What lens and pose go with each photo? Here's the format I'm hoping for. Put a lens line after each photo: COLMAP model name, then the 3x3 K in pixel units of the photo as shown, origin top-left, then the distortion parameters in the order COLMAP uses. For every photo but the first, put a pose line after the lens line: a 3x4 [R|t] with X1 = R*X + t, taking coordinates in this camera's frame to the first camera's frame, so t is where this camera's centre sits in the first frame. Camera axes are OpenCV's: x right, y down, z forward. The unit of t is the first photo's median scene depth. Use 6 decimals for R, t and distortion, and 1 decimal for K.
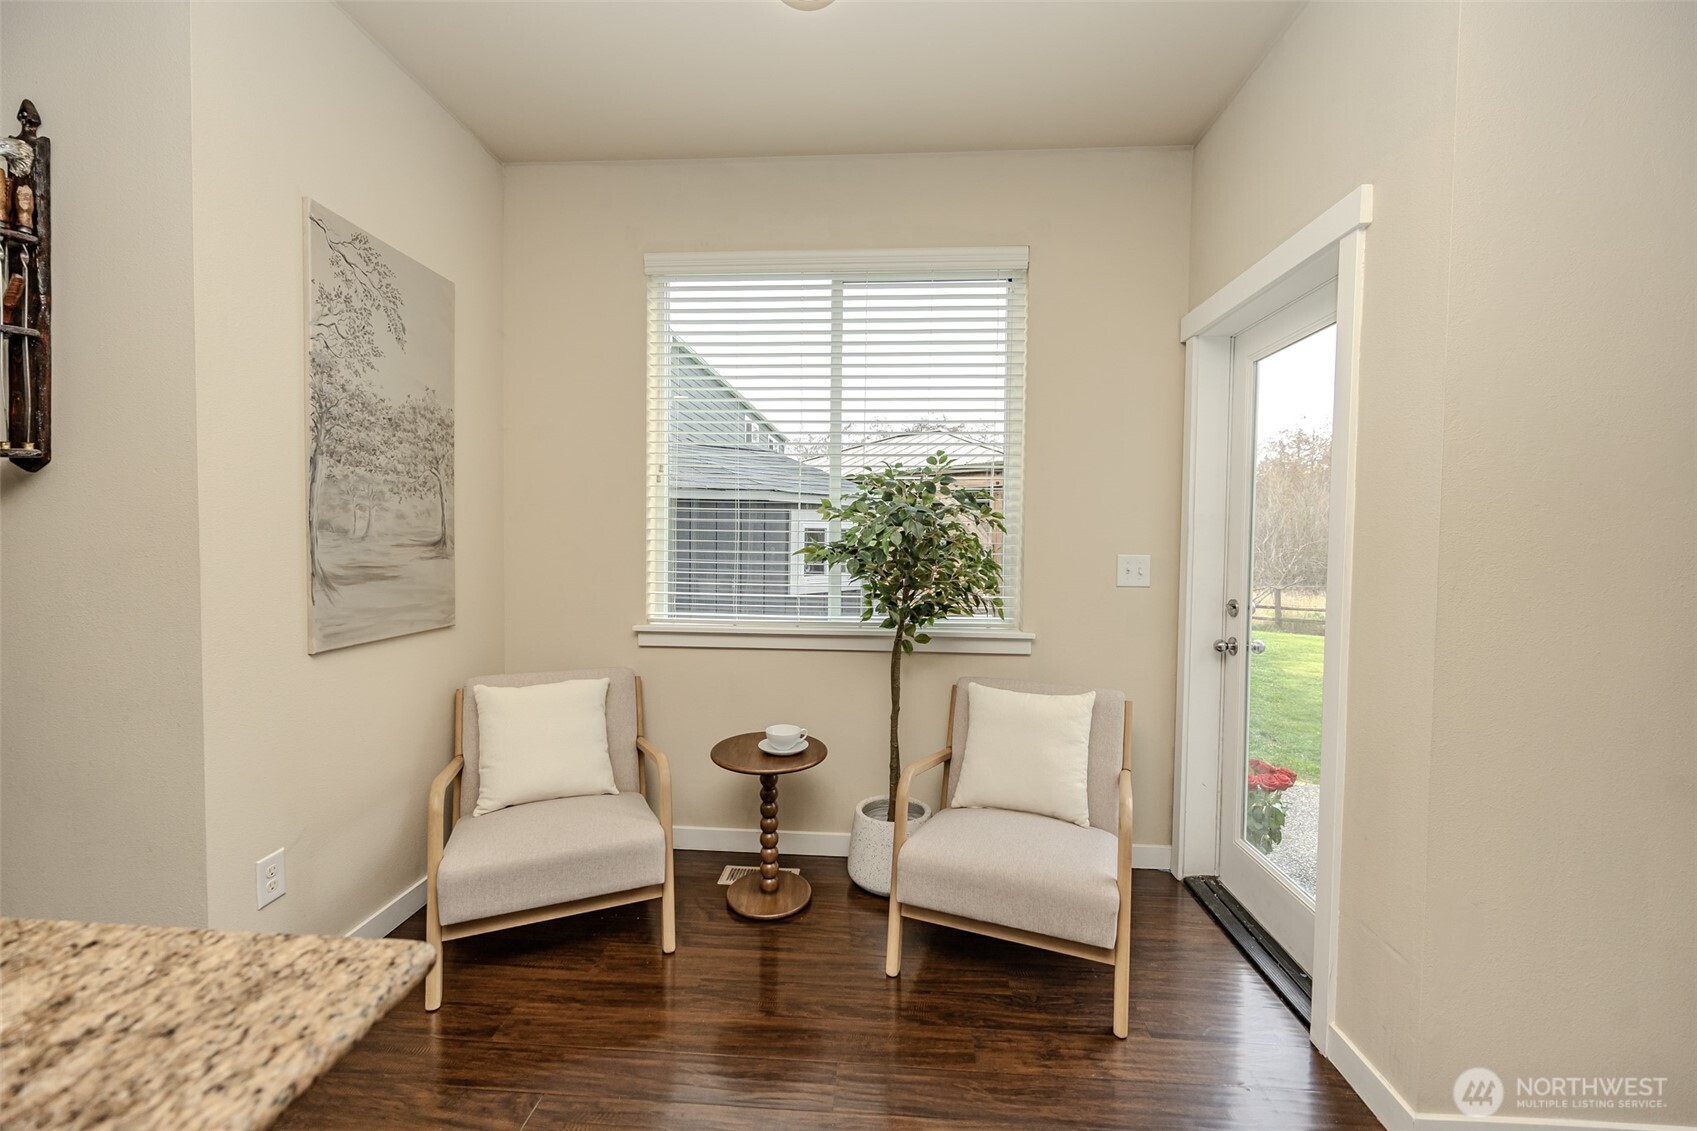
lens RADIAL K [[668.2, 0, 832.1], [0, 668.2, 558.7], [0, 0, 1]] dist [0.000608, 0.000050]
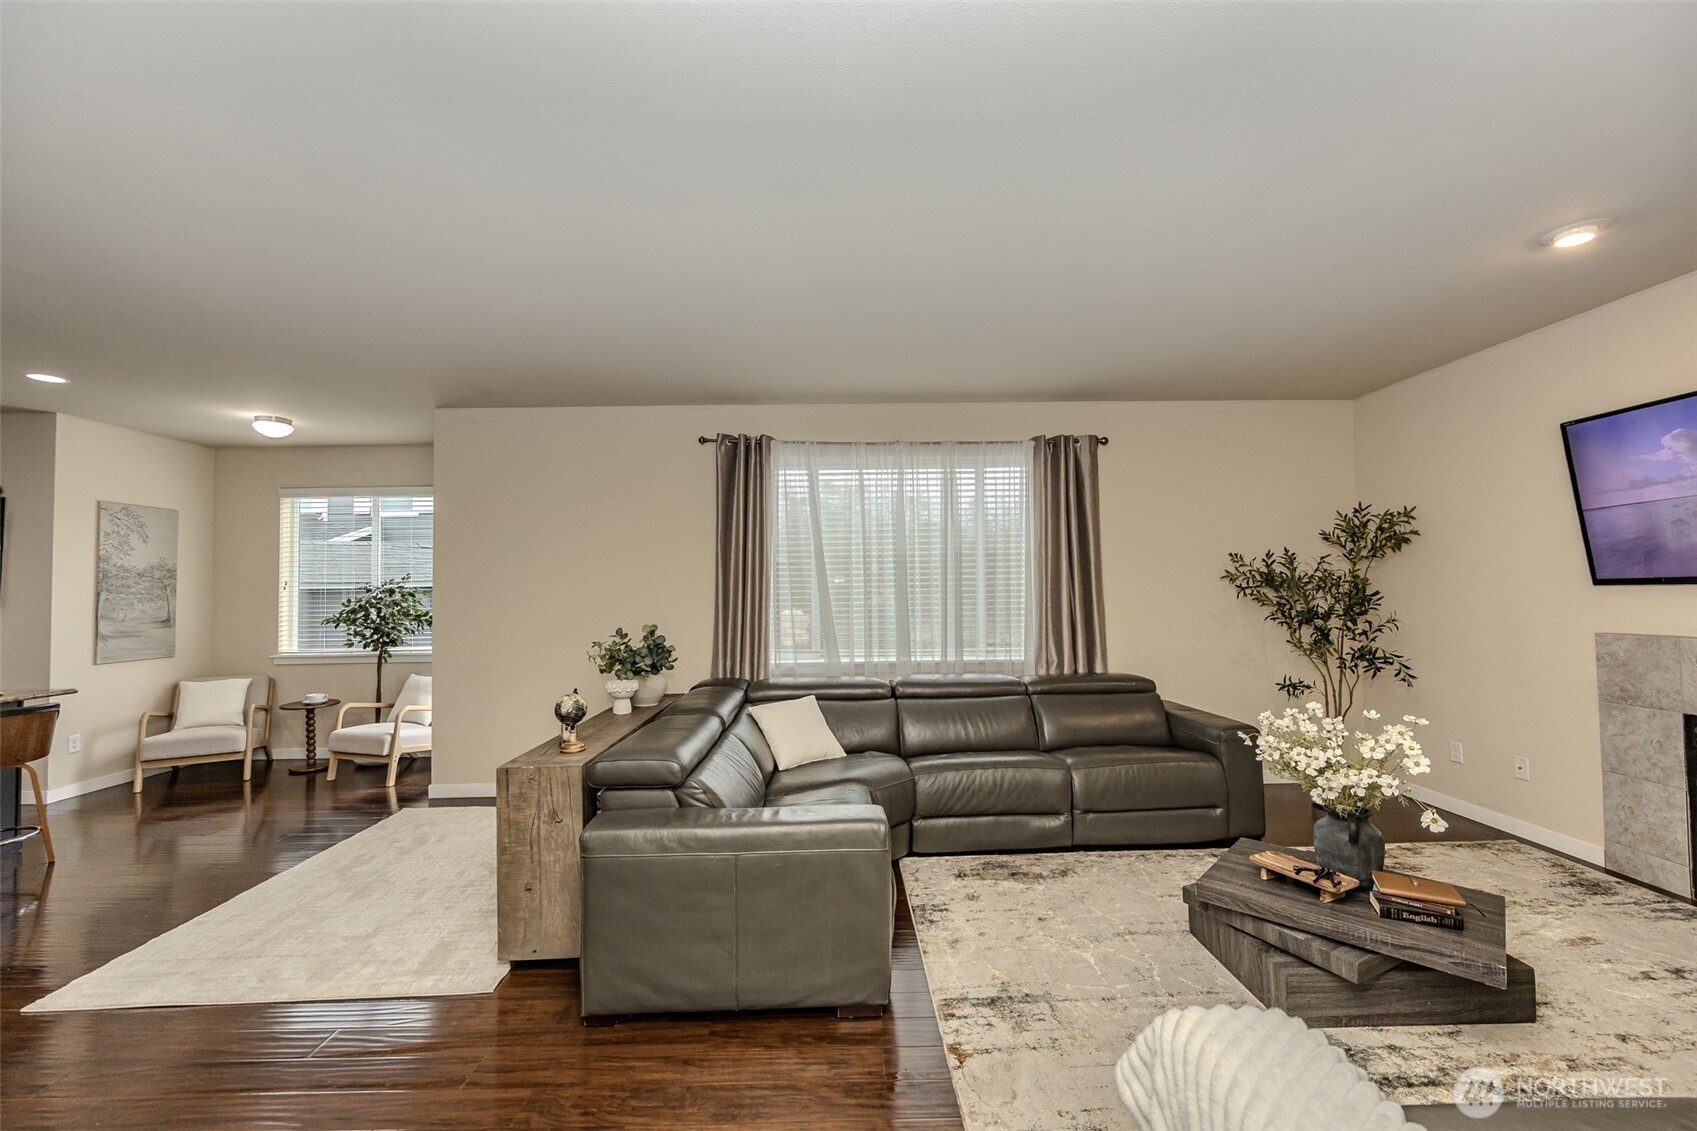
lens RADIAL K [[668.2, 0, 832.0], [0, 668.2, 566.6], [0, 0, 1]] dist [0.000608, 0.000050]
pose [[0.996450, -0.020844, 0.081566, 1.843081], [0.025823, 0.997836, -0.060471, -0.013184], [-0.080129, 0.062363, 0.994832, -1.825212]]
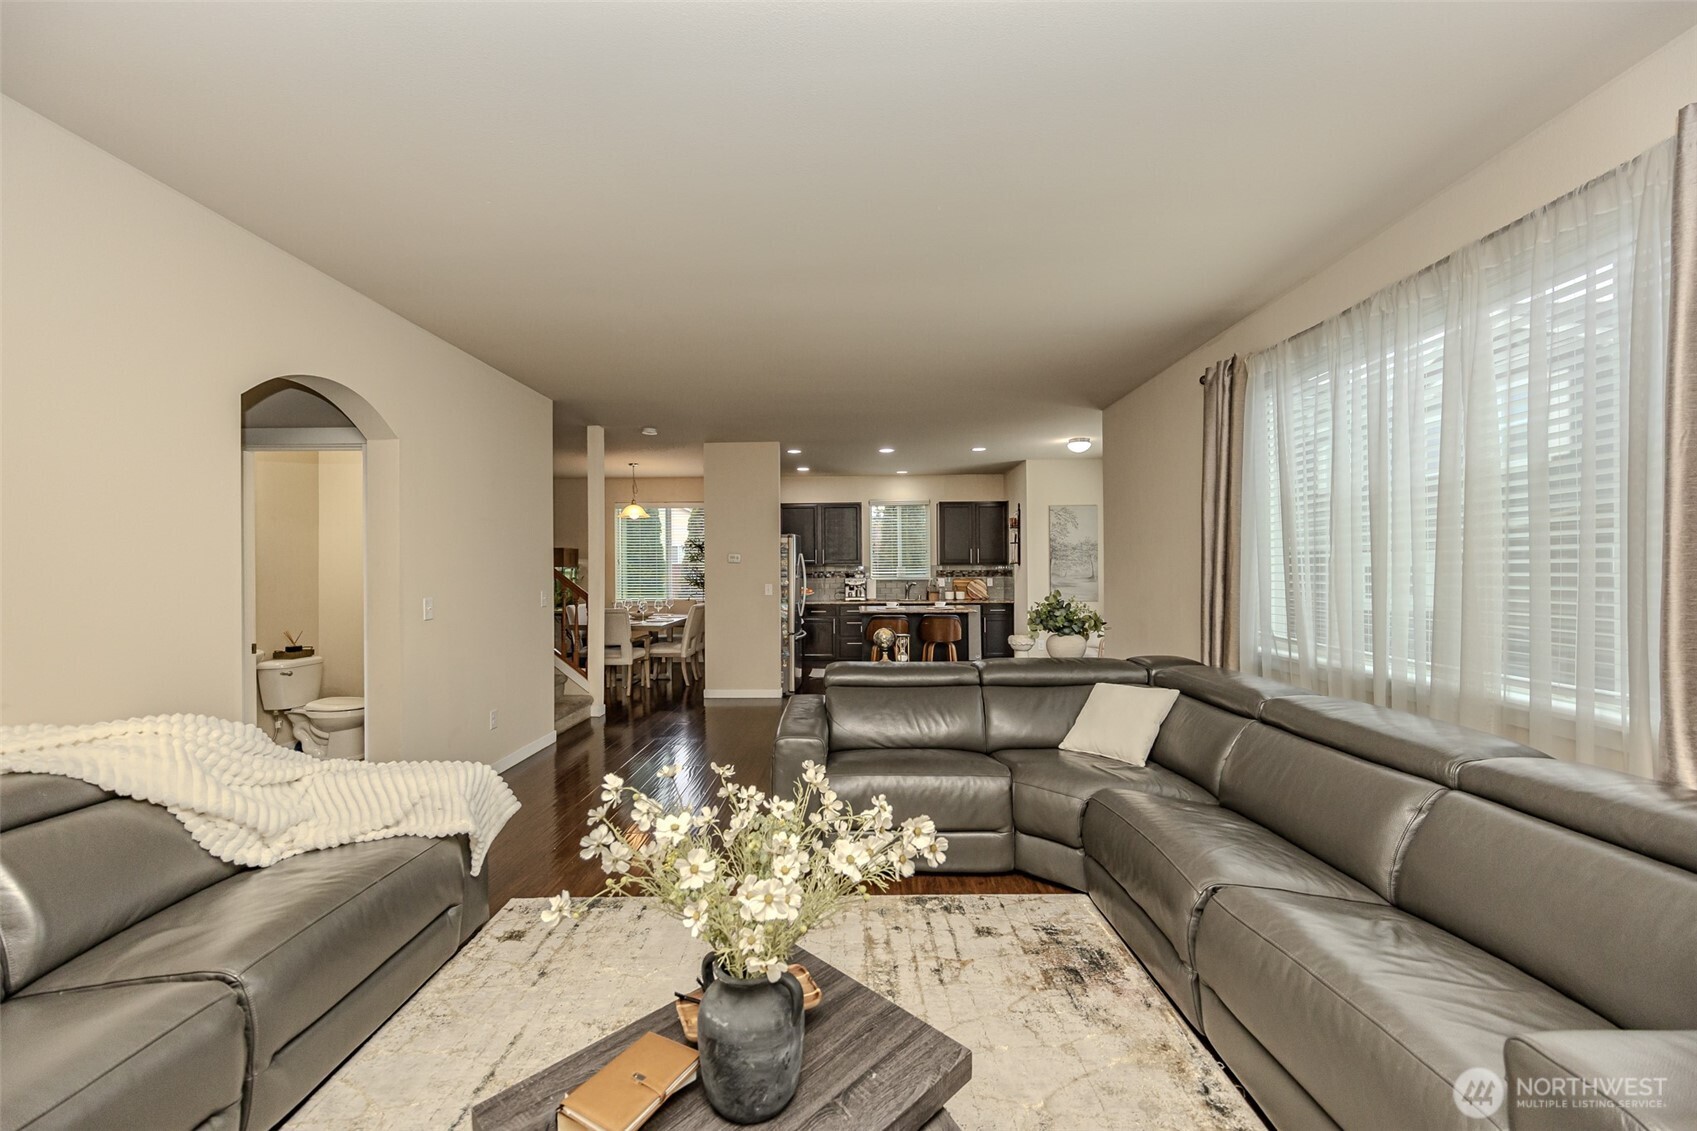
lens RADIAL K [[668.2, 0, 862.8], [0, 668.2, 567.2], [0, 0, 1]] dist [0.000608, 0.000050]
pose [[0.093201, -0.012866, -0.995564, 3.447263], [-0.016459, 0.999760, -0.014461, -0.007911], [0.995511, 0.017734, 0.092967, -0.691412]]
